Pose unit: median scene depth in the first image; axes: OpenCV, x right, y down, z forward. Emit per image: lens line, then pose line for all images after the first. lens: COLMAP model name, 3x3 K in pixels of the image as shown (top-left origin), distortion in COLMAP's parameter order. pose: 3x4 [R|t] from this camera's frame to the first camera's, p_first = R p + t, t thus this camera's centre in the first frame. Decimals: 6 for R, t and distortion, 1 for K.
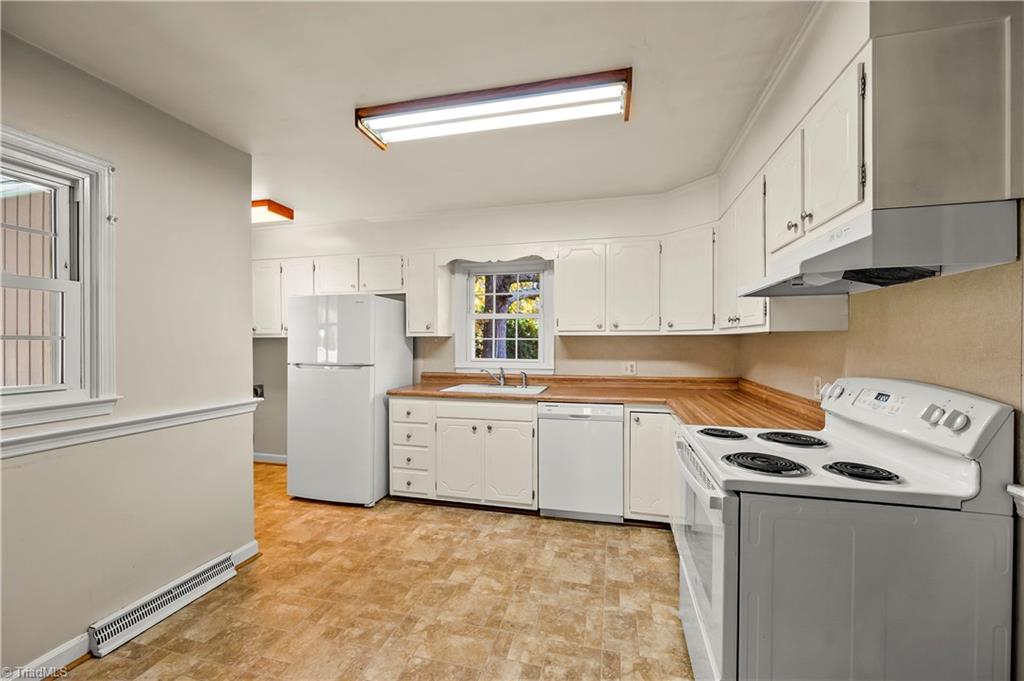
lens RADIAL K [[413.2, 0, 516.7], [0, 413.2, 345.8], [0, 0, 1]] dist [-0.008538, 0.000837]
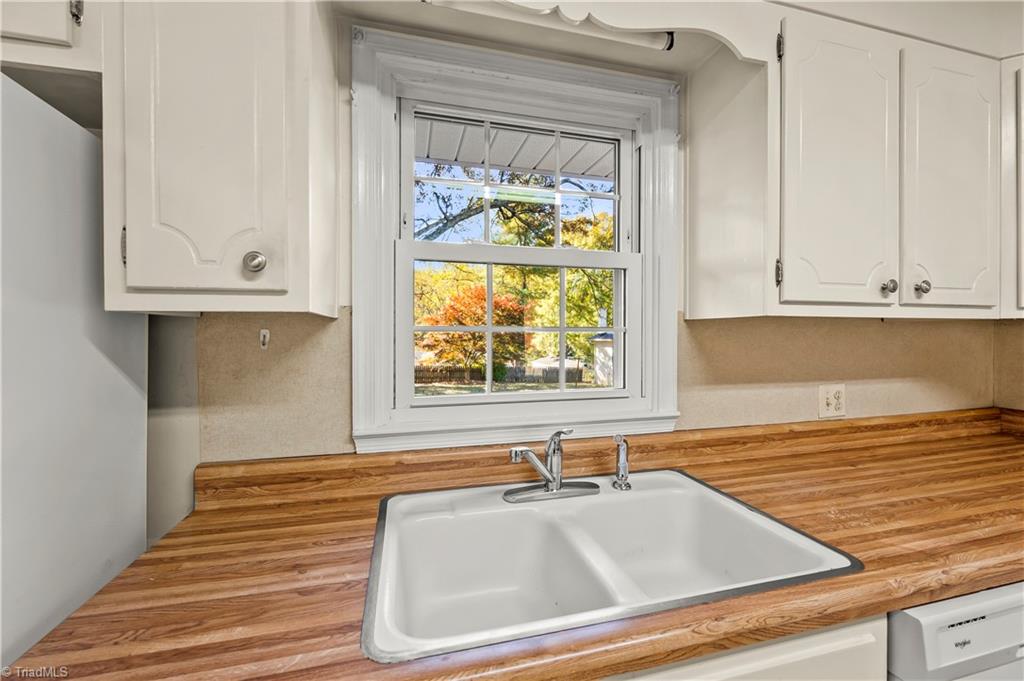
lens RADIAL K [[413.2, 0, 511.0], [0, 413.2, 337.7], [0, 0, 1]] dist [-0.008538, 0.000837]
pose [[0.877323, -0.004361, 0.479880, -0.202690], [0.006747, 0.999972, -0.003247, -0.008932], [-0.479852, 0.006087, 0.877328, 0.777598]]
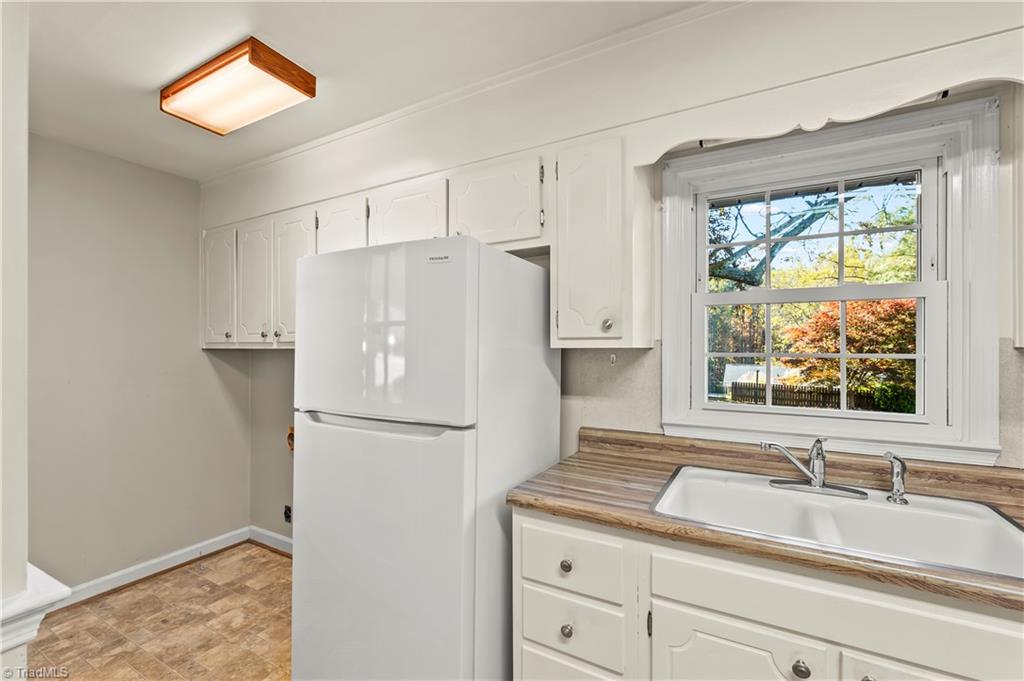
lens RADIAL K [[446.2, 0, 513.1], [0, 446.2, 343.6], [0, 0, 1]] dist [0.000249, -0.000089]
pose [[0.963242, -0.000449, -0.268636, -0.187599], [-0.004622, 0.999823, -0.018243, -0.019394], [0.268597, 0.018814, 0.963069, 0.568256]]
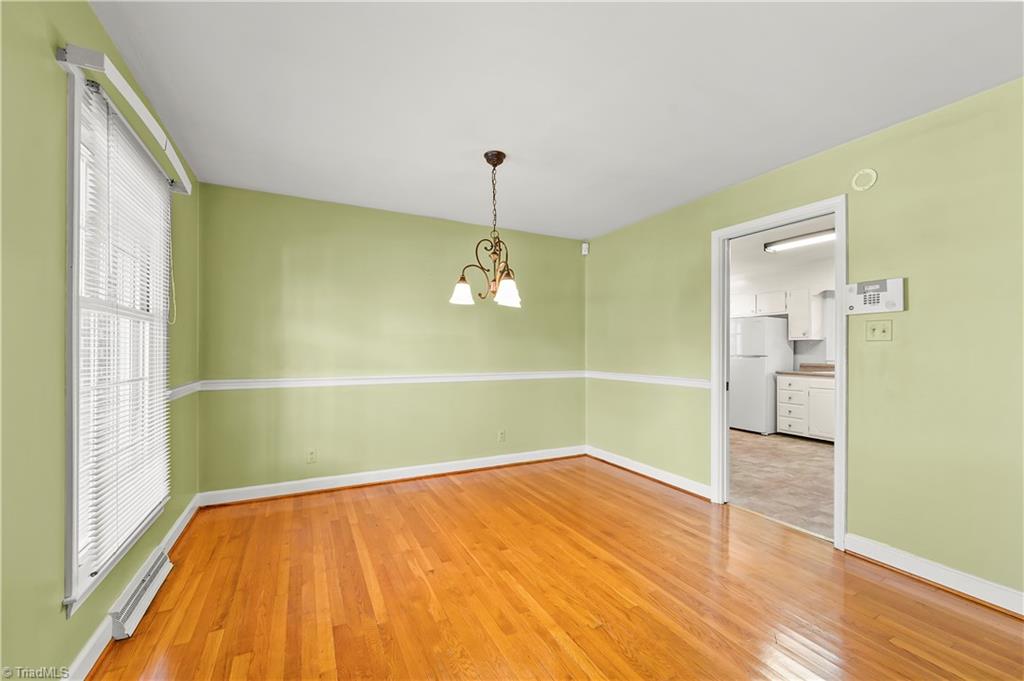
lens RADIAL K [[413.2, 0, 510.3], [0, 413.2, 348.3], [0, 0, 1]] dist [-0.008538, 0.000837]
pose [[0.654891, -0.001193, -0.755722, 0.248862], [-0.007862, 0.999934, -0.008392, 0.033230], [0.755682, 0.011438, 0.654839, -0.923285]]
